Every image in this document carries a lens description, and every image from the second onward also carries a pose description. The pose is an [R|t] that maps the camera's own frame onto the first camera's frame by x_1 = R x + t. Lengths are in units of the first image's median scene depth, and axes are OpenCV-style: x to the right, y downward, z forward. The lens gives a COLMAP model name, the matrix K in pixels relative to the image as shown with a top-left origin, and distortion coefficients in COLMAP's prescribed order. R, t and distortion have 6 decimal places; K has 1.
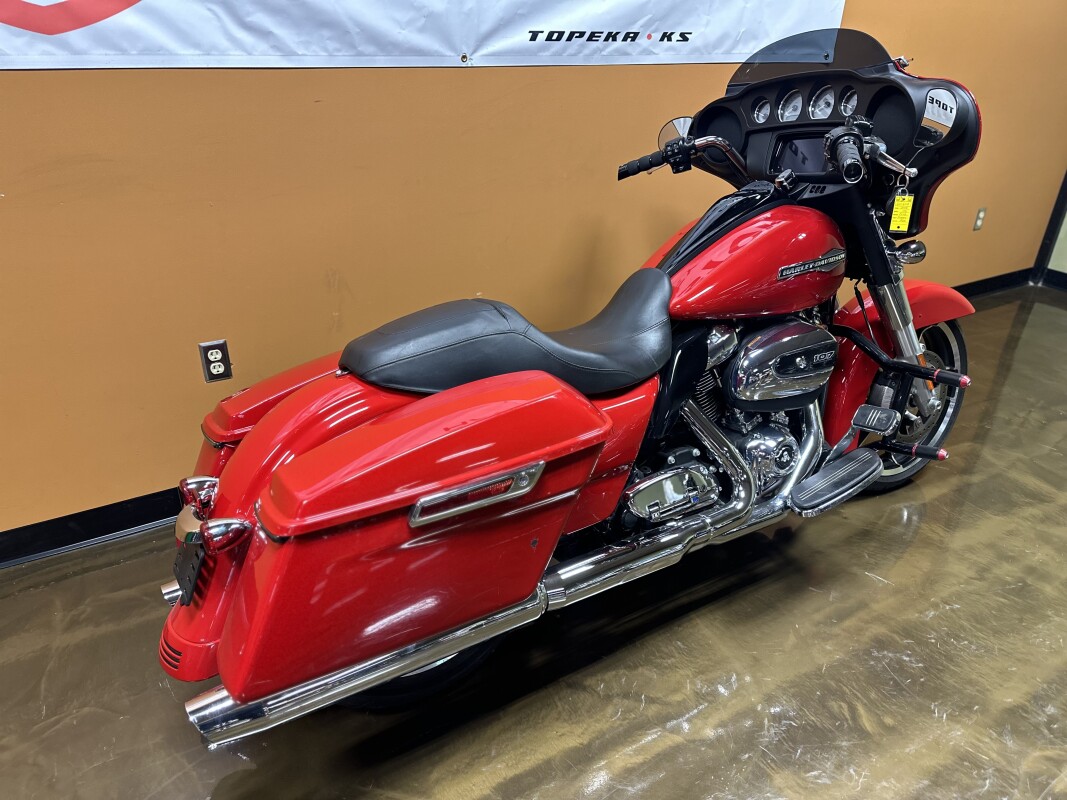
lens RADIAL K [[746.4, 0, 500.3], [0, 746.4, 399.4], [0, 0, 1]] dist [-0.014756, -0.007092]
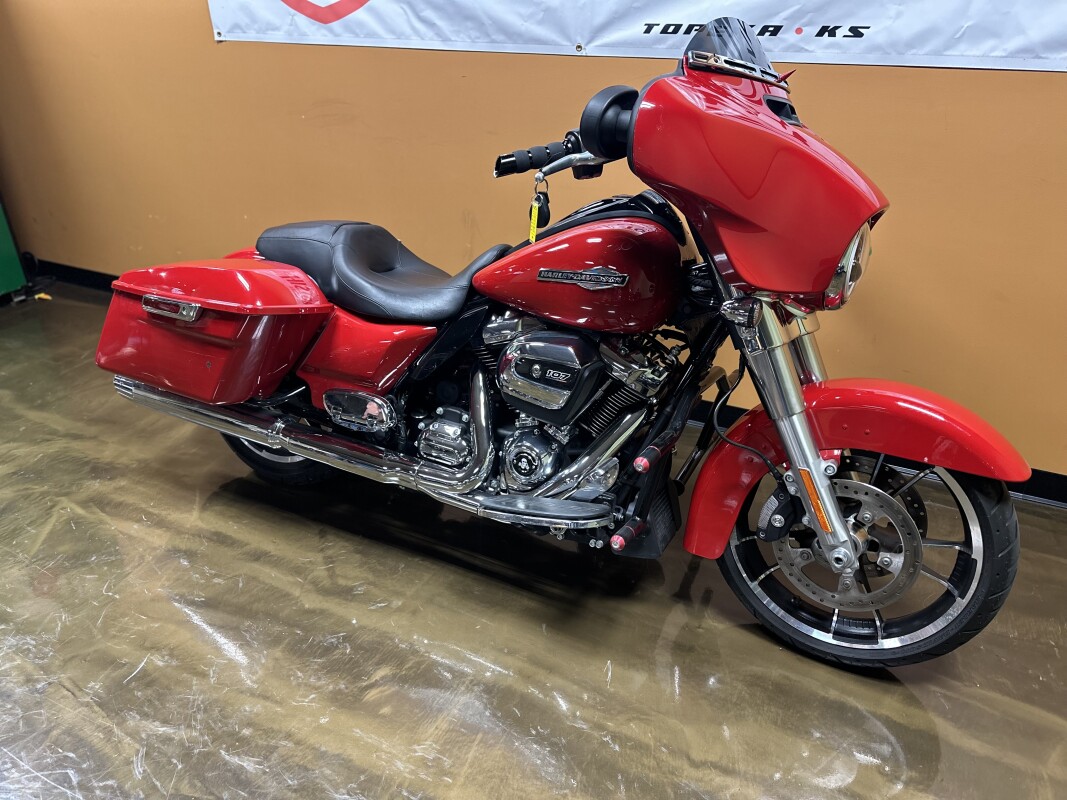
lens RADIAL K [[746.4, 0, 536.8], [0, 746.4, 398.9], [0, 0, 1]] dist [-0.014756, -0.007092]
pose [[0.550803, 0.373408, -0.746447, 0.956537], [-0.375679, 0.909538, 0.177780, -0.156413], [0.745306, 0.182503, 0.641258, 0.338414]]
